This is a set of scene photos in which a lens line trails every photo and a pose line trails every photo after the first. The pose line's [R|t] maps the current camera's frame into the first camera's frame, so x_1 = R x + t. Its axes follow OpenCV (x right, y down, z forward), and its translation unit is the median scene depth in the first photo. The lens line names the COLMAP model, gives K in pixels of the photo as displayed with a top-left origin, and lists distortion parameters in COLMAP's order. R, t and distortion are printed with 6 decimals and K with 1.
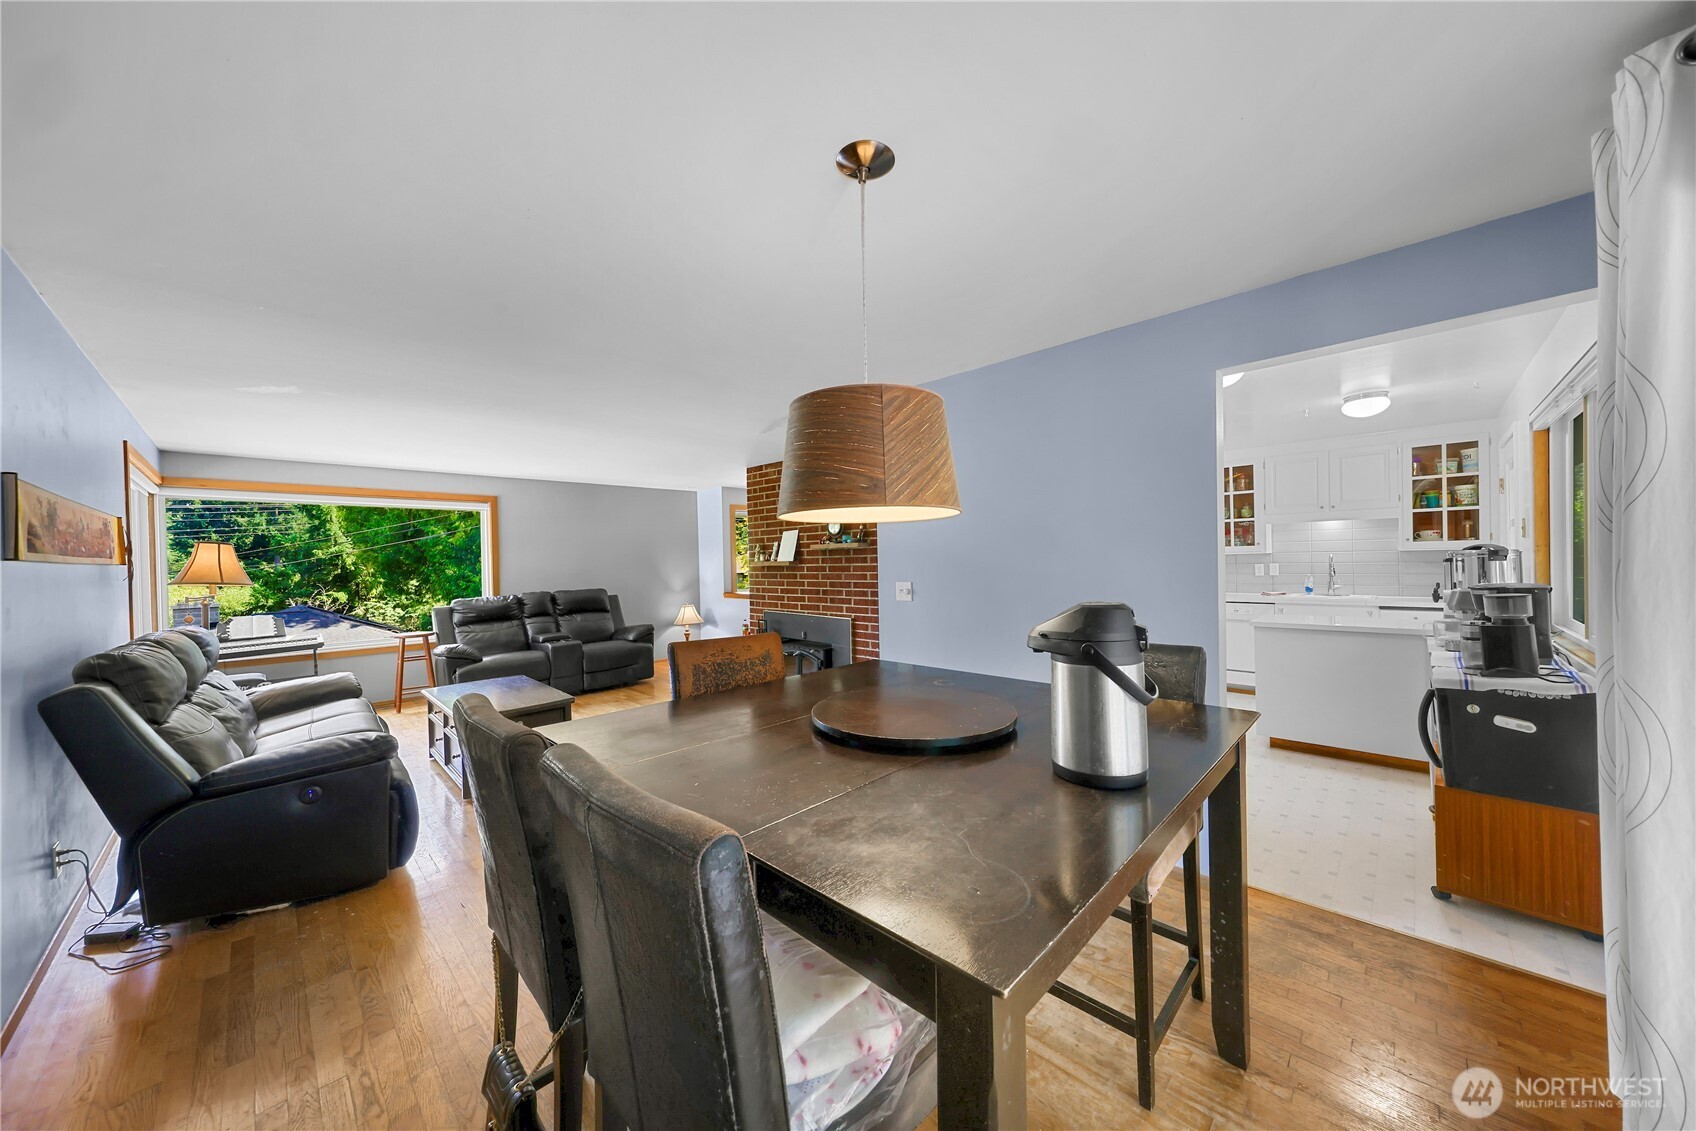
lens RADIAL K [[565.9, 0, 841.9], [0, 565.9, 564.2], [0, 0, 1]] dist [-0.001005, -0.000347]
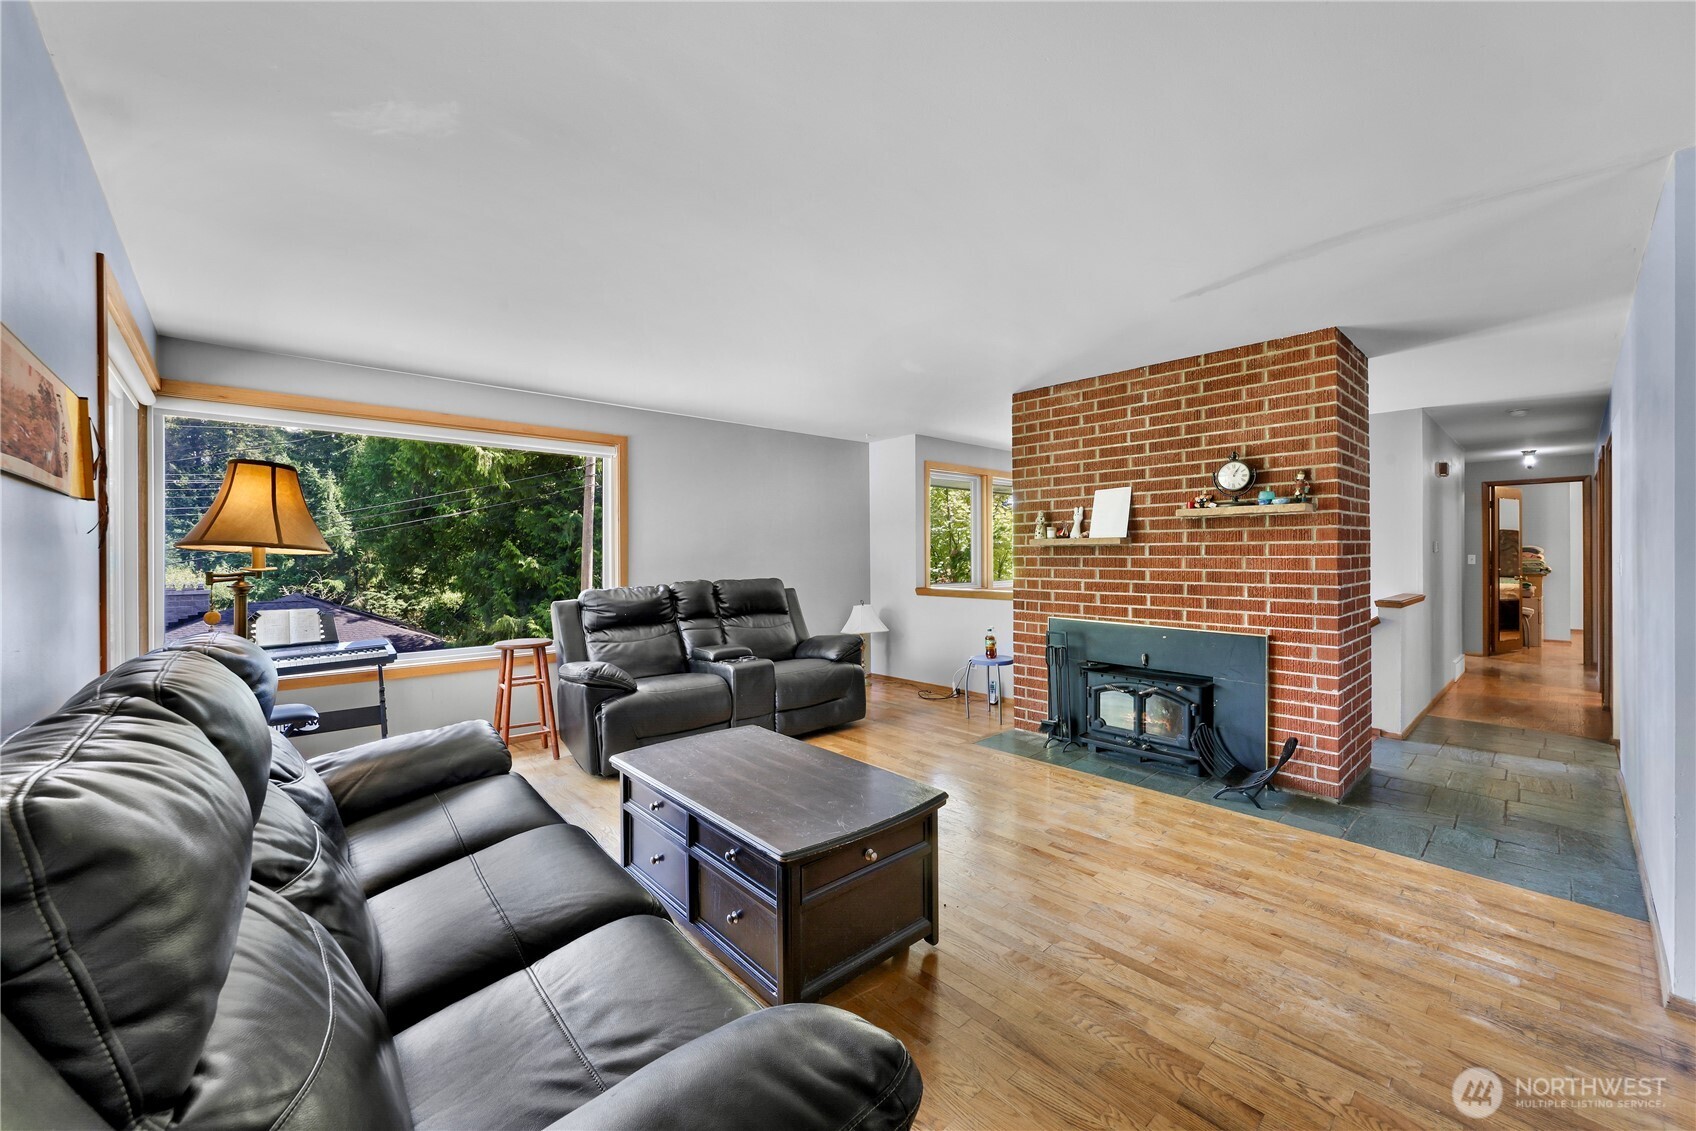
lens RADIAL K [[657.7, 0, 848.5], [0, 657.7, 555.0], [0, 0, 1]] dist [-0.000164, 0.000119]
pose [[0.998112, 0.016146, -0.059256, -0.329369], [-0.016426, 0.999856, -0.004240, 0.020593], [0.059179, 0.005205, 0.998234, 0.265498]]
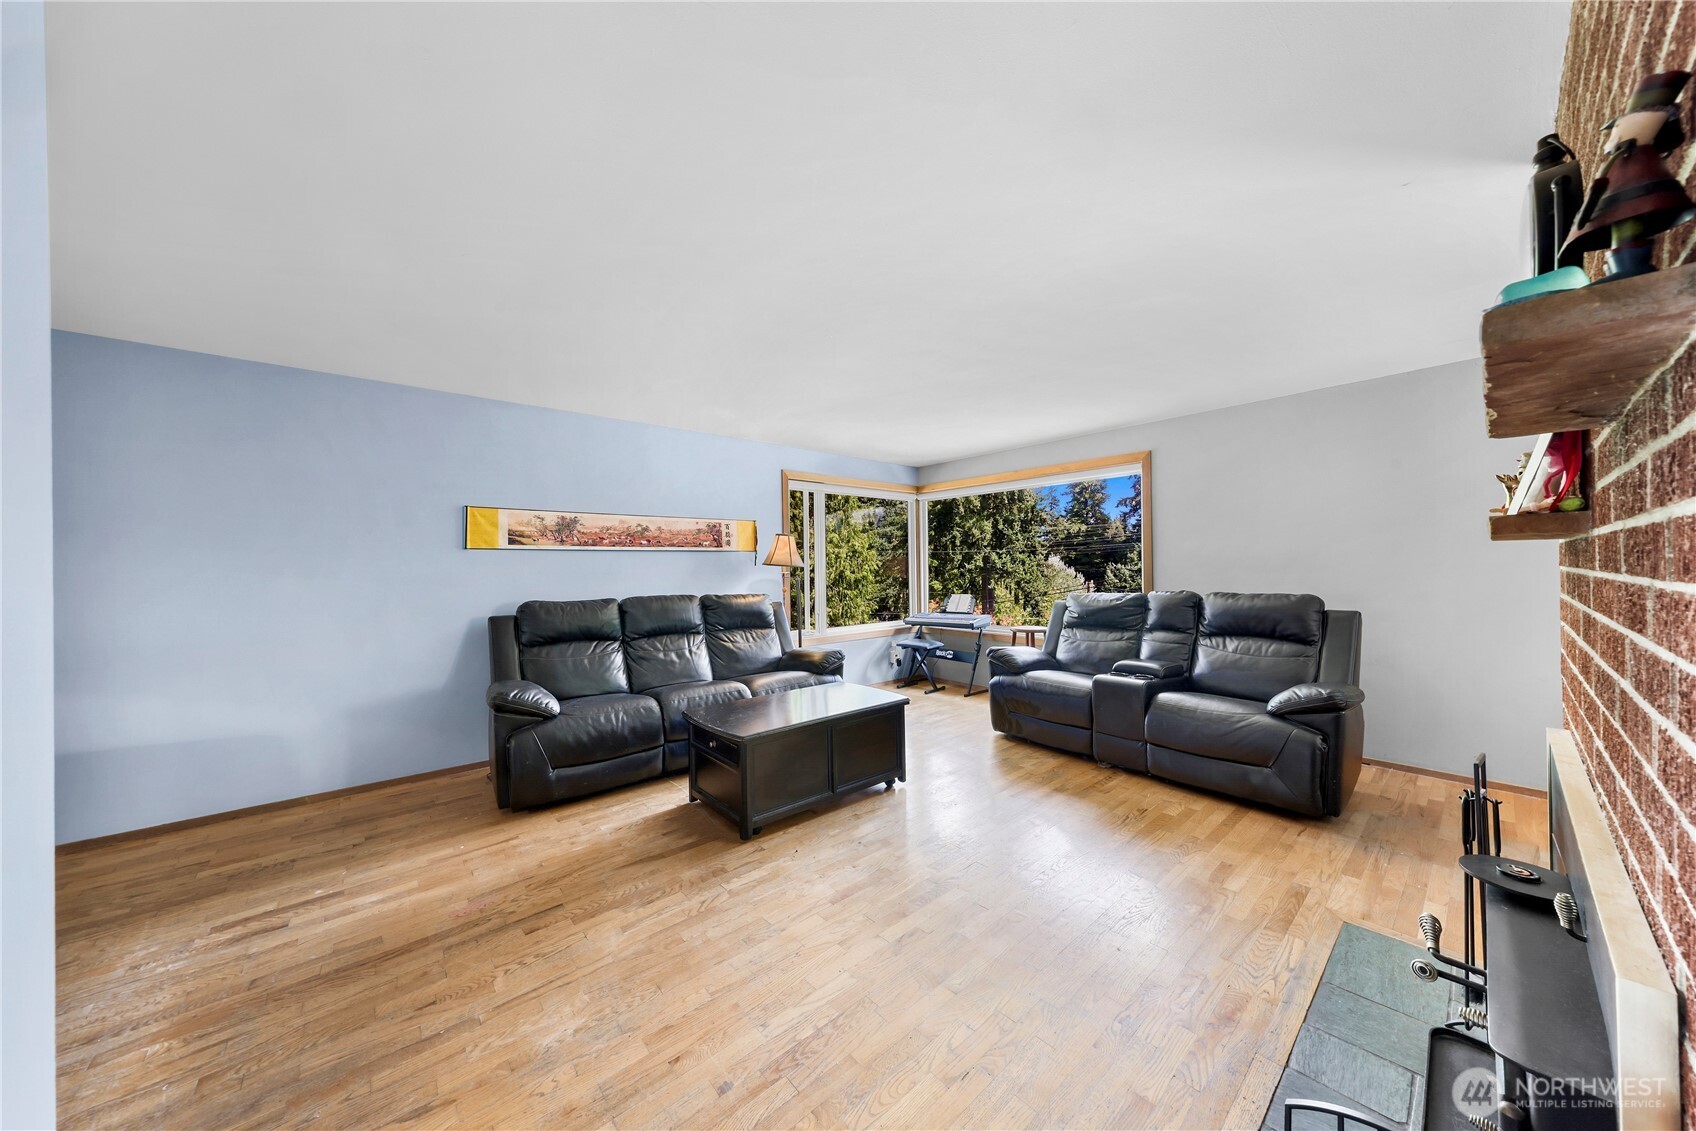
lens RADIAL K [[565.9, 0, 841.9], [0, 565.9, 564.2], [0, 0, 1]] dist [-0.001005, -0.000347]
pose [[-0.102976, 0.016695, -0.994544, 0.112758], [0.003825, 0.999858, 0.016388, 0.008625], [0.994676, -0.002117, -0.103026, 0.733550]]
